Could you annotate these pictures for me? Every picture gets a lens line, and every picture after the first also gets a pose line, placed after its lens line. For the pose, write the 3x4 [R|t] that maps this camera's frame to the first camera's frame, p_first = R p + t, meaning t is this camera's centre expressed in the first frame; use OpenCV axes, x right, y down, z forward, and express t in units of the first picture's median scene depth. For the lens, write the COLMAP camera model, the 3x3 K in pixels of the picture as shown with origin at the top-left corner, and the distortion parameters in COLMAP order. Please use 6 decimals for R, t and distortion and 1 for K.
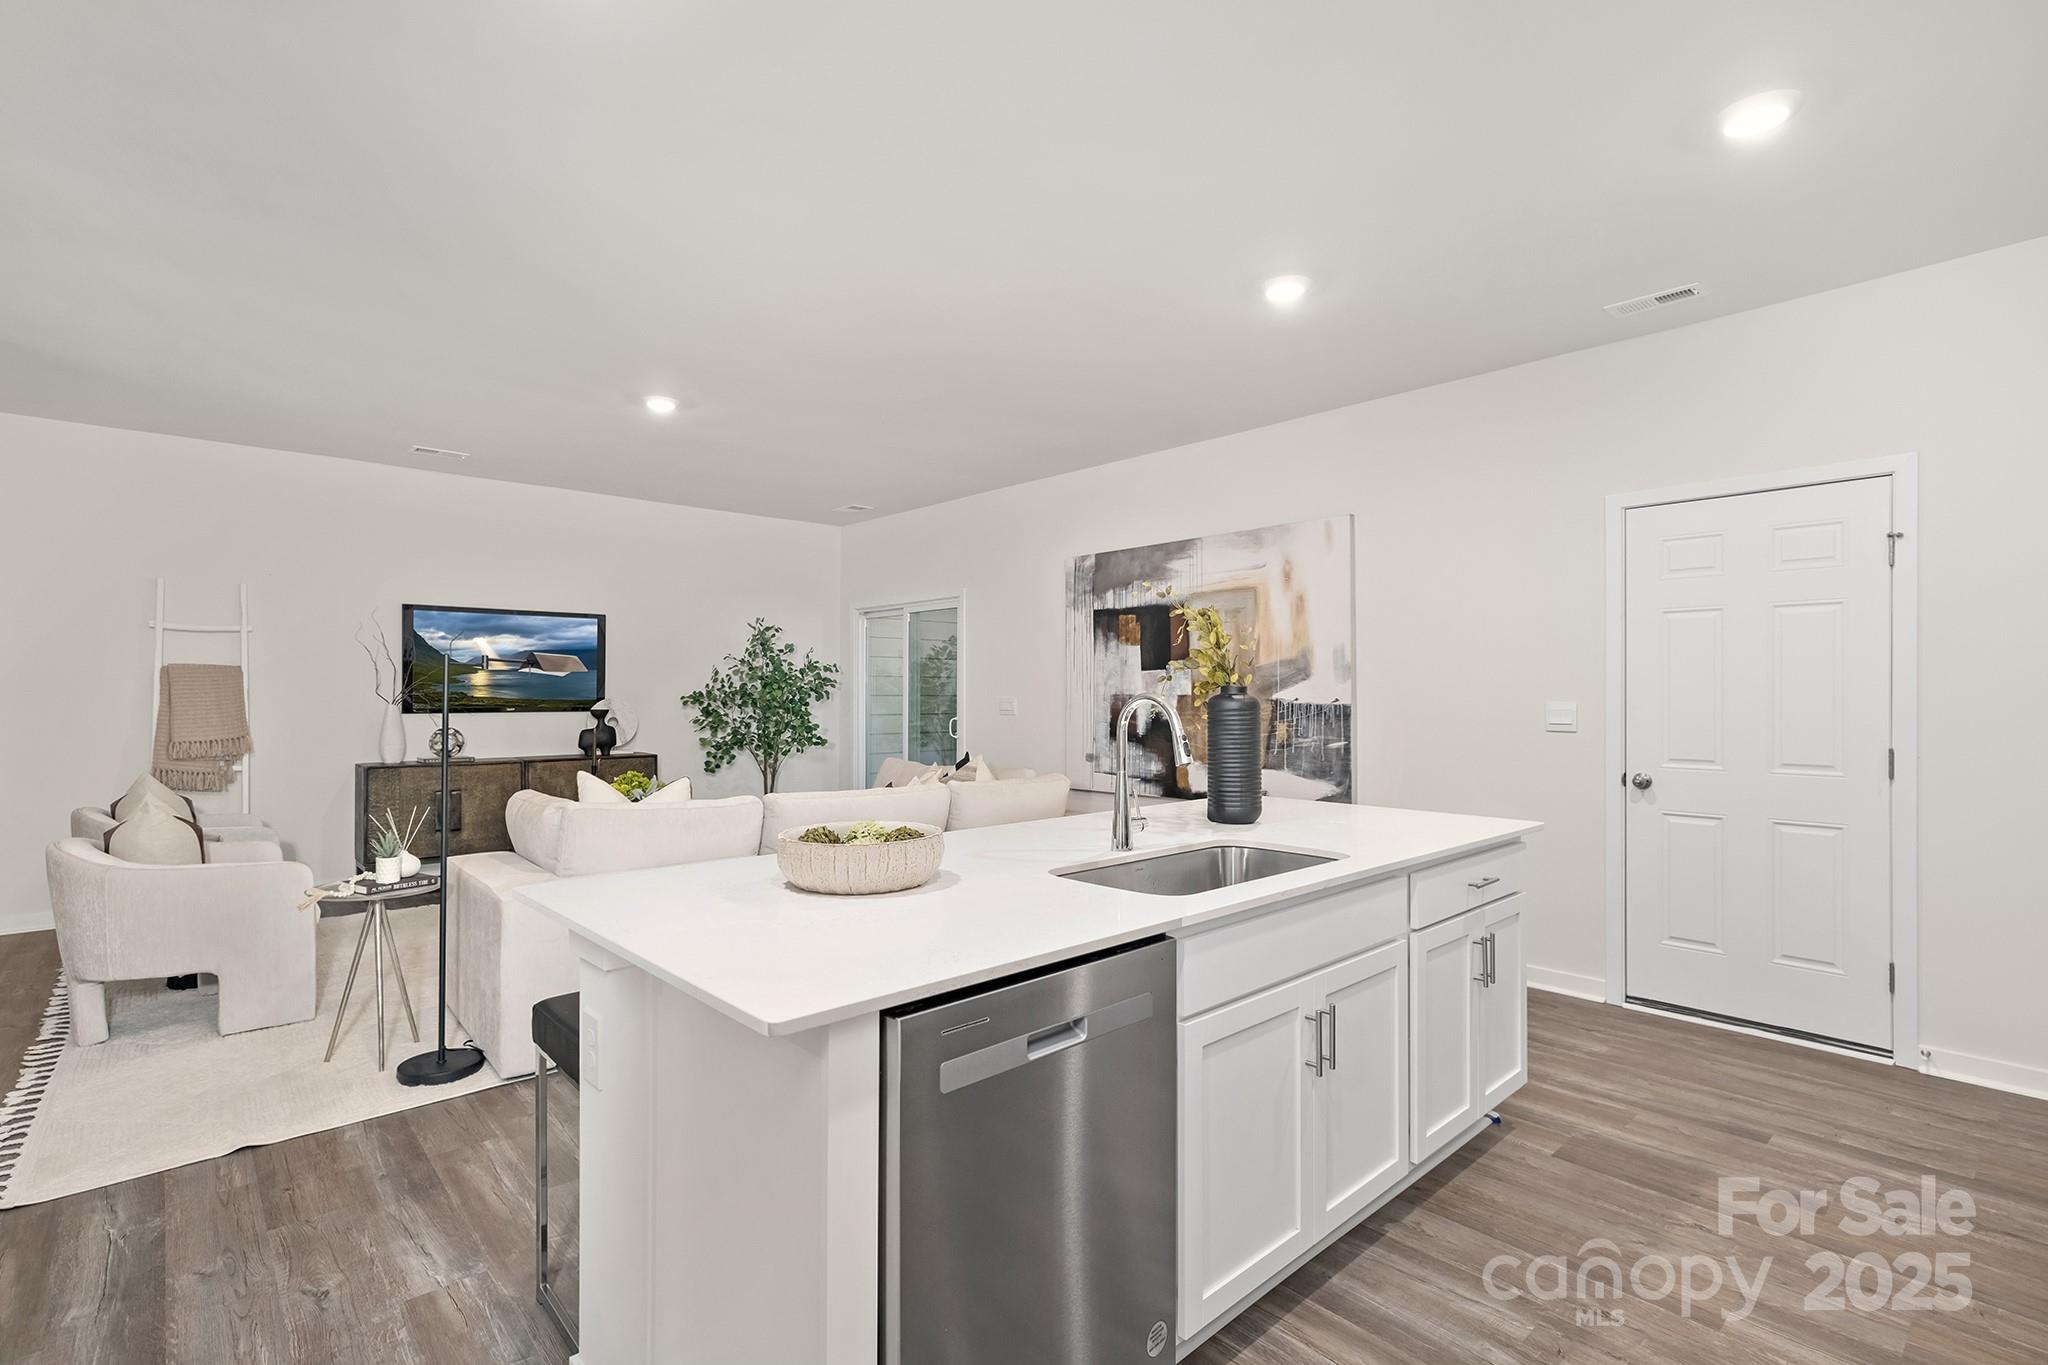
lens RADIAL K [[949.1, 0, 1024.5], [0, 949.1, 682.9], [0, 0, 1]] dist [0.004301, 0.000416]
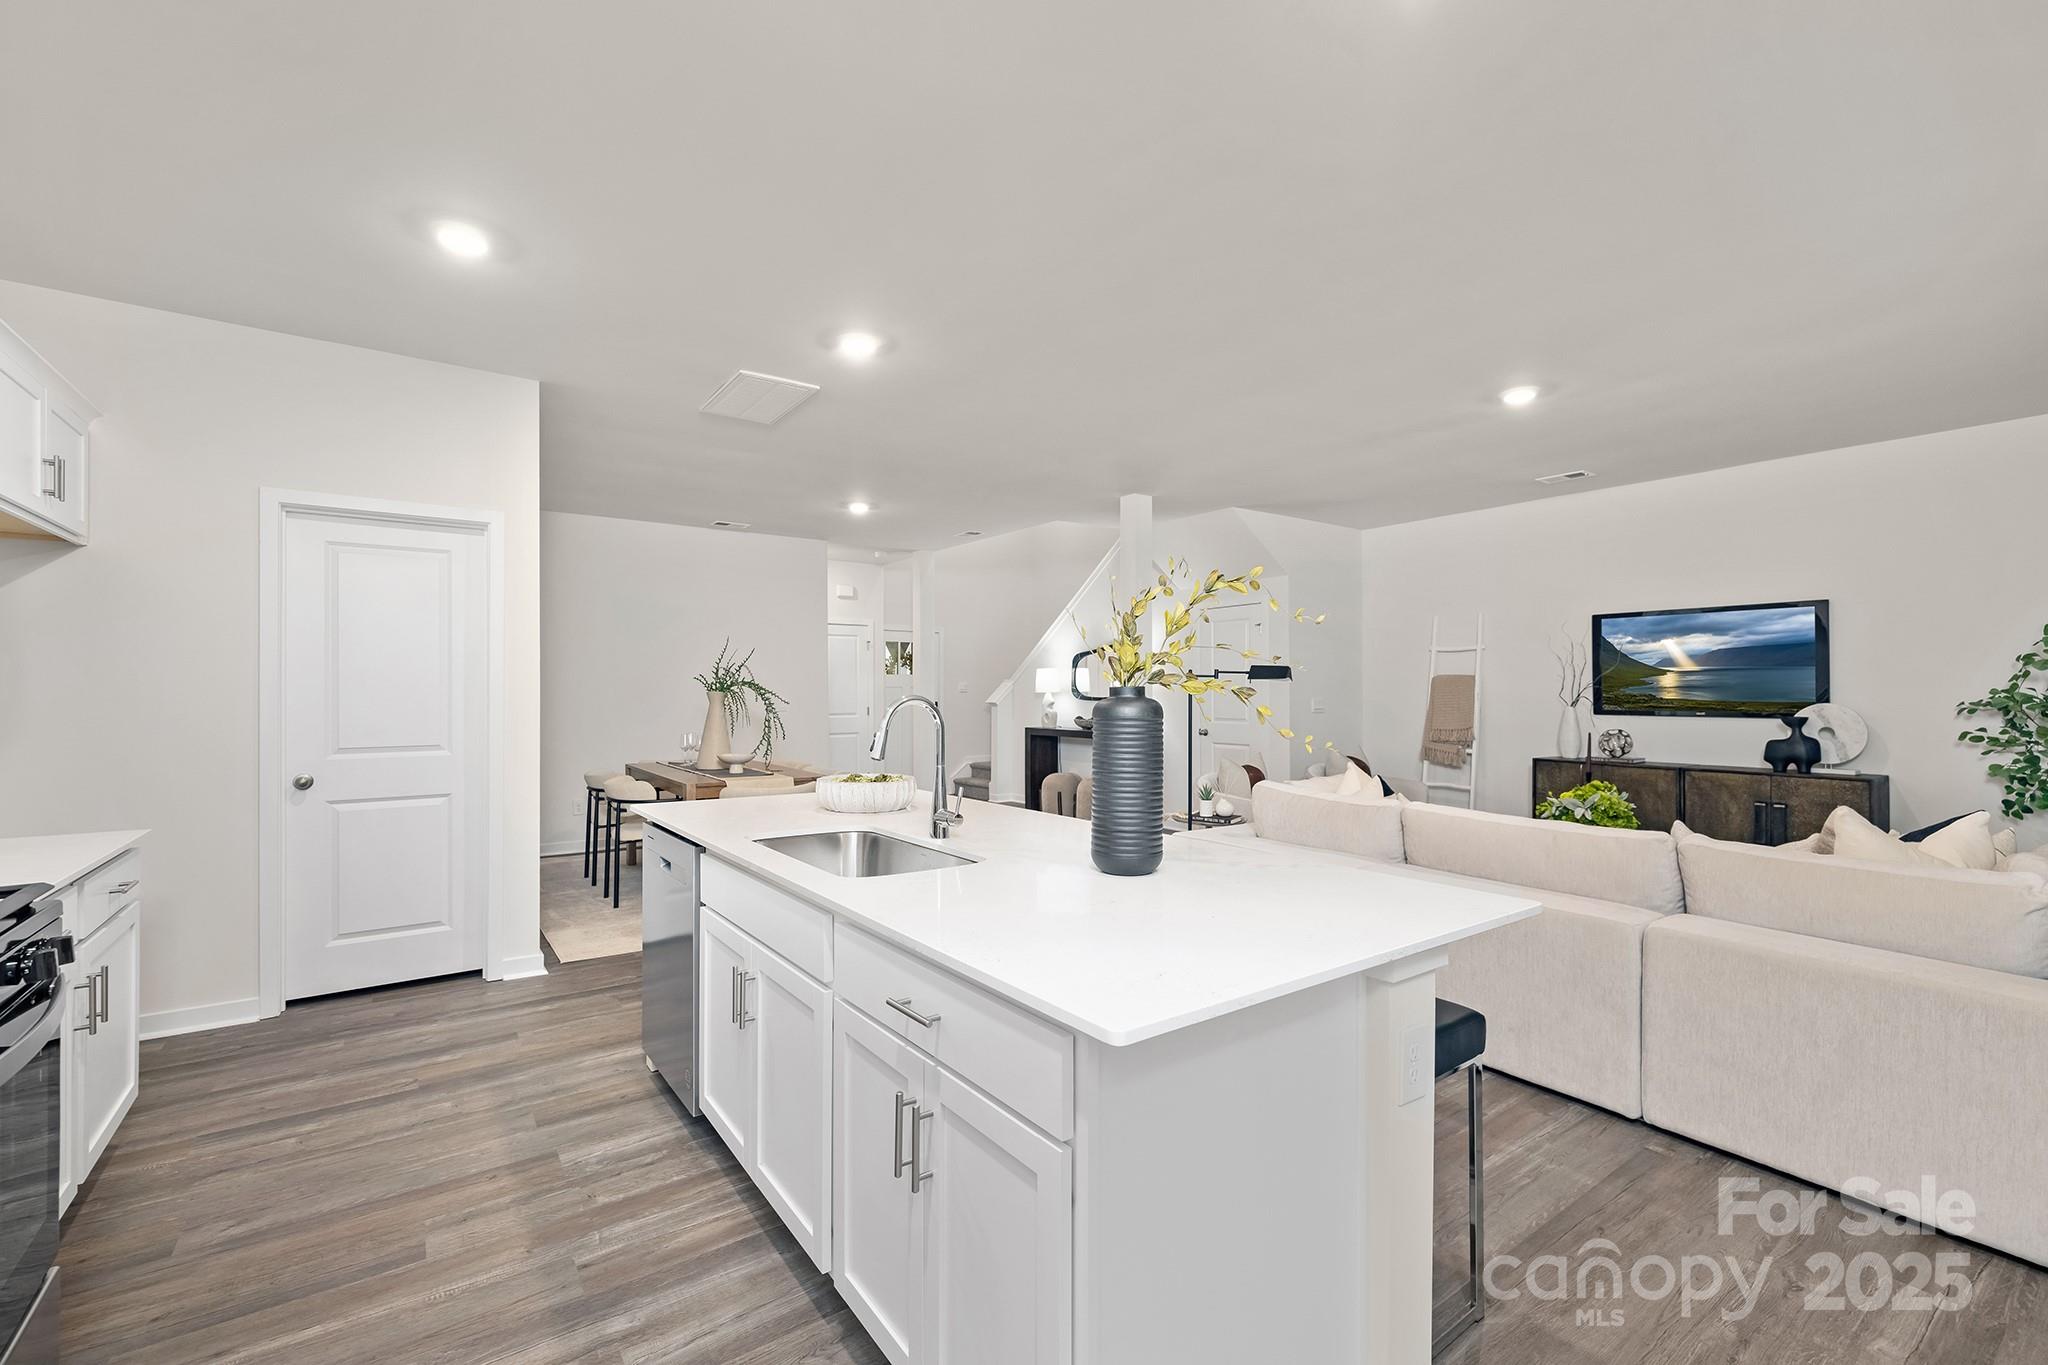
lens RADIAL K [[876.3, 0, 1025.8], [0, 876.3, 682.0], [0, 0, 1]] dist [0.005138, 0.001168]
pose [[-0.120182, -0.013022, -0.992666, 0.415636], [0.008045, 0.999868, -0.014091, 0.003988], [0.992719, -0.009679, -0.120062, 0.459512]]
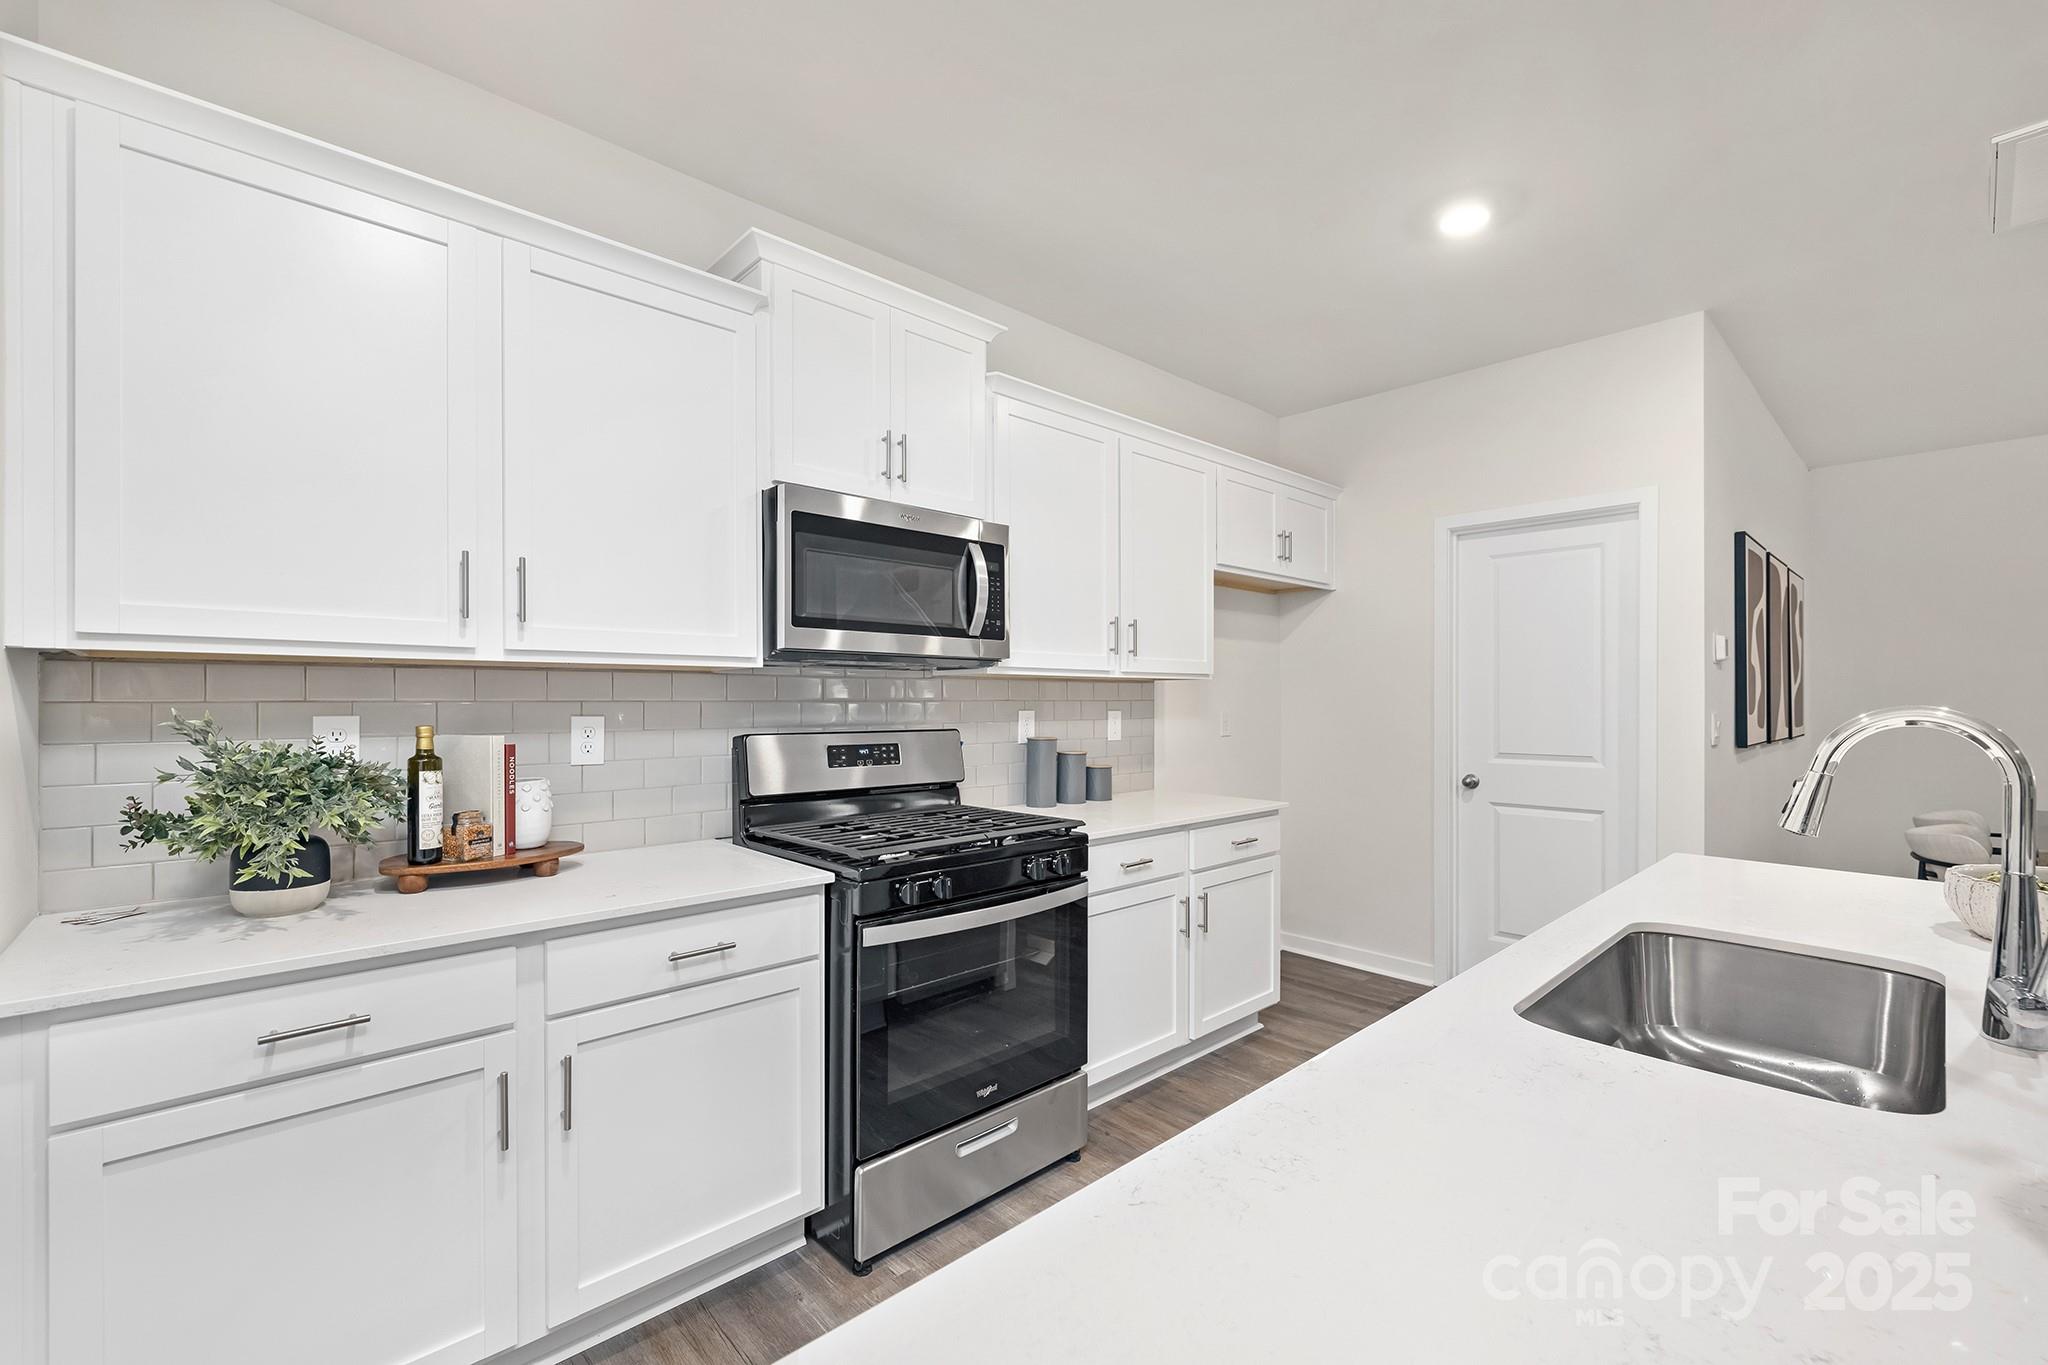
lens RADIAL K [[876.3, 0, 1030.4], [0, 876.3, 697.4], [0, 0, 1]] dist [0.005138, 0.001168]
pose [[-0.999899, -0.003562, -0.013774, 0.222974], [-0.003425, 0.999945, -0.009925, 0.004835], [0.013808, -0.009877, -0.999856, 0.539621]]
